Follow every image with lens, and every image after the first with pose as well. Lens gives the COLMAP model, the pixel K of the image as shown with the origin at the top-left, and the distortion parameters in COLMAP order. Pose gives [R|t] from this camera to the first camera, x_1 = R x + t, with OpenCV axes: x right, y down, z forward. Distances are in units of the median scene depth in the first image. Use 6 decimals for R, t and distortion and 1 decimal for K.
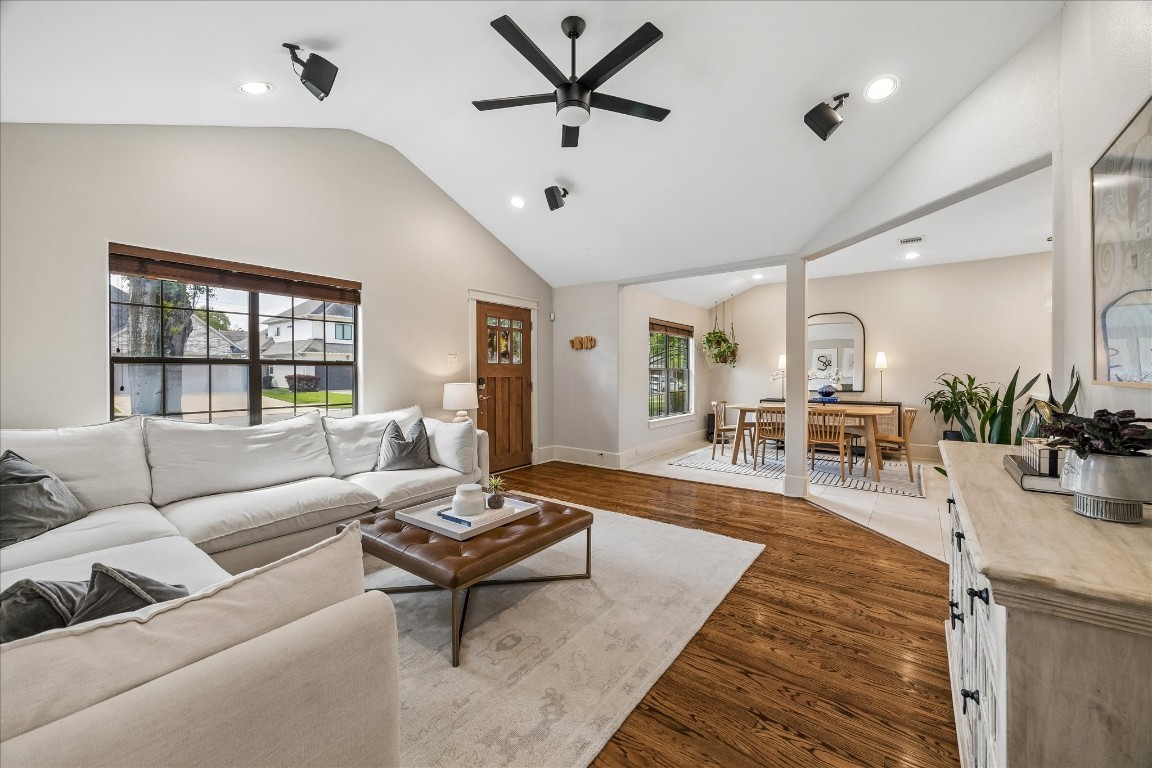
lens RADIAL K [[439.7, 0, 574.6], [0, 439.7, 374.1], [0, 0, 1]] dist [-0.003622, 0.000796]
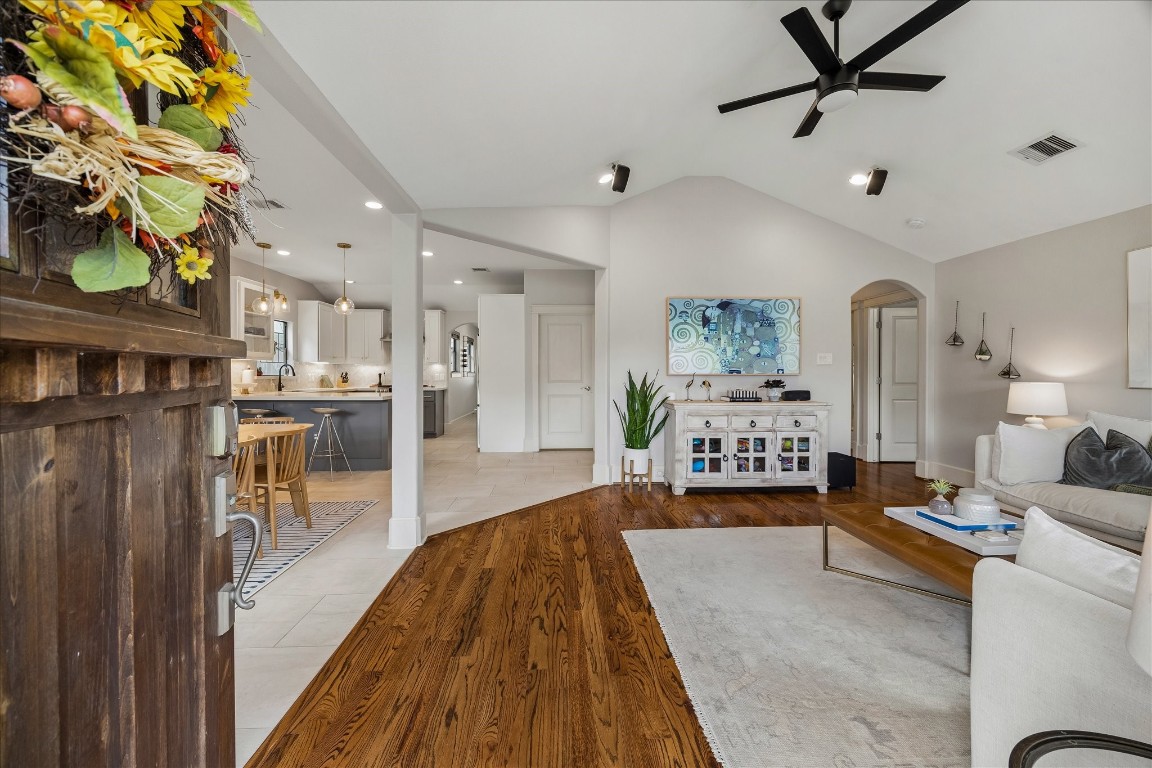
lens RADIAL K [[439.7, 0, 576.5], [0, 439.7, 378.0], [0, 0, 1]] dist [-0.003622, 0.000796]
pose [[-0.651748, -0.009824, 0.758372, -0.232001], [0.007857, 0.999775, 0.019703, -0.008454], [-0.758395, 0.018800, -0.651524, 1.325686]]
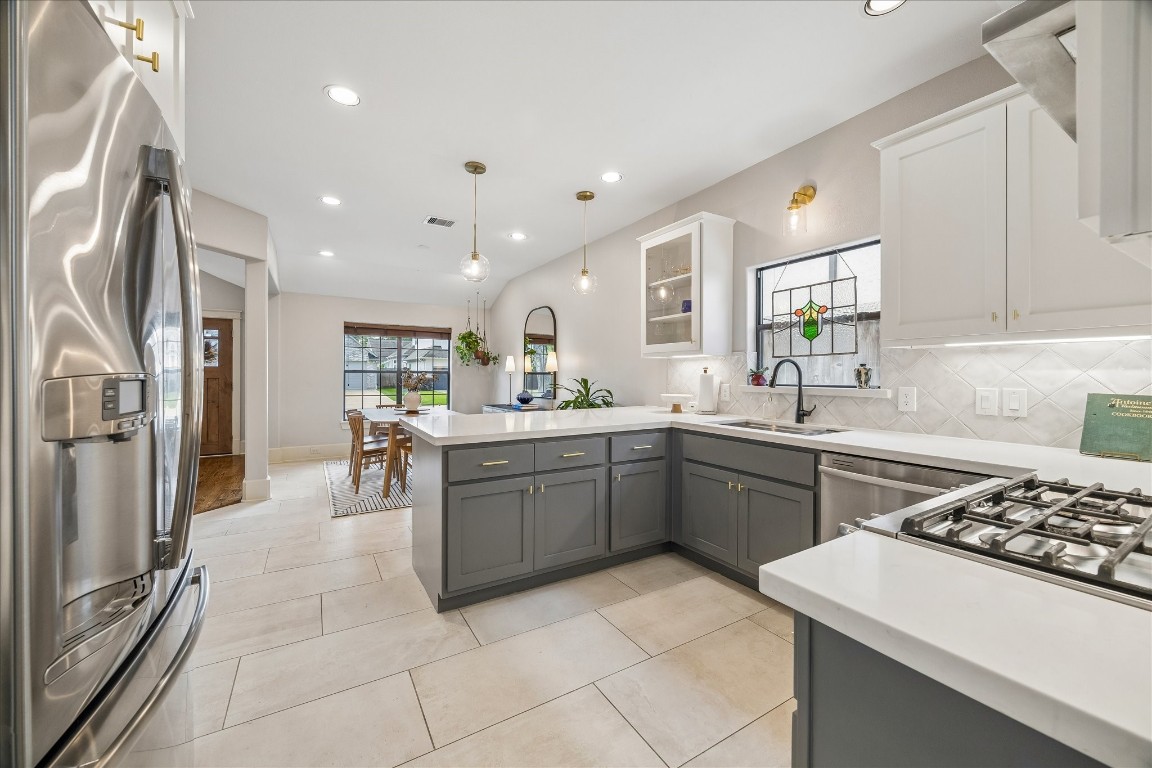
lens RADIAL K [[439.7, 0, 573.4], [0, 439.7, 376.4], [0, 0, 1]] dist [-0.003622, 0.000796]
pose [[0.933843, 0.006002, -0.357632, 1.604070], [-0.006533, 0.999979, -0.000276, -0.005178], [0.357623, 0.002595, 0.933862, 0.351736]]
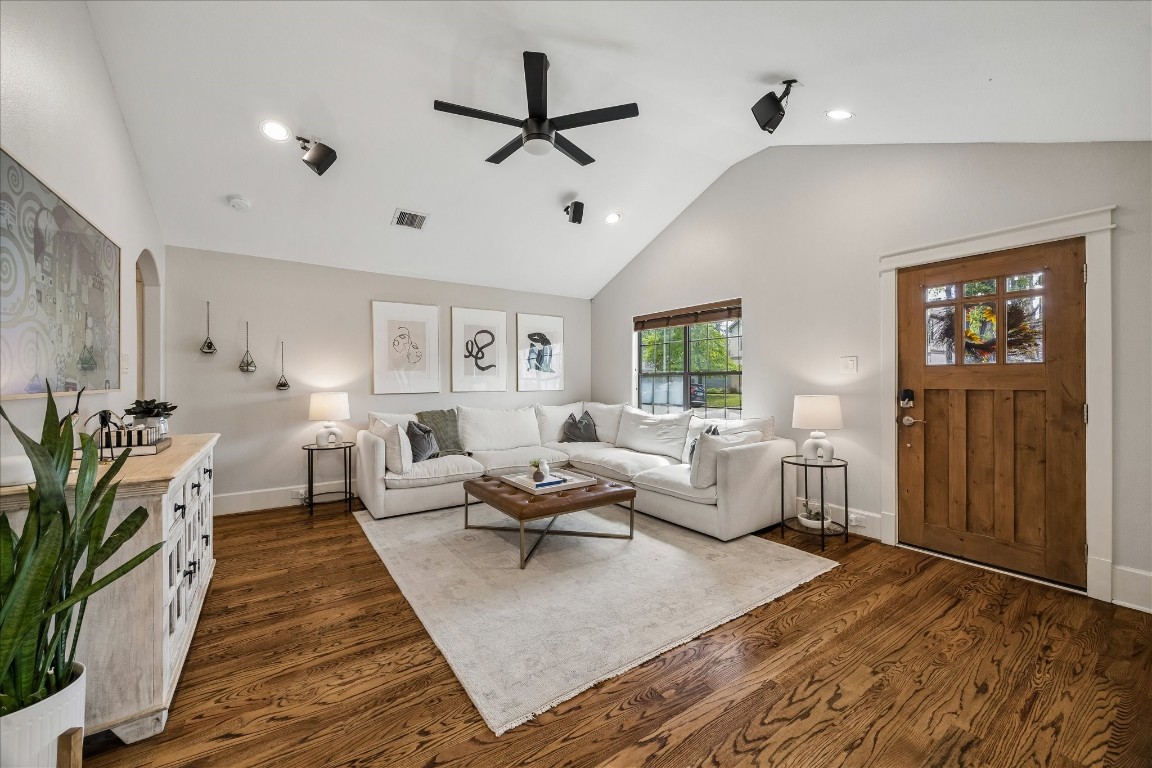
lens RADIAL K [[439.7, 0, 579.7], [0, 439.7, 378.4], [0, 0, 1]] dist [-0.003622, 0.000796]
pose [[-0.298863, -0.000898, -0.954296, 0.652102], [-0.000273, 1.000000, -0.000856, -0.008238], [0.954296, 0.000005, -0.298863, 0.918239]]
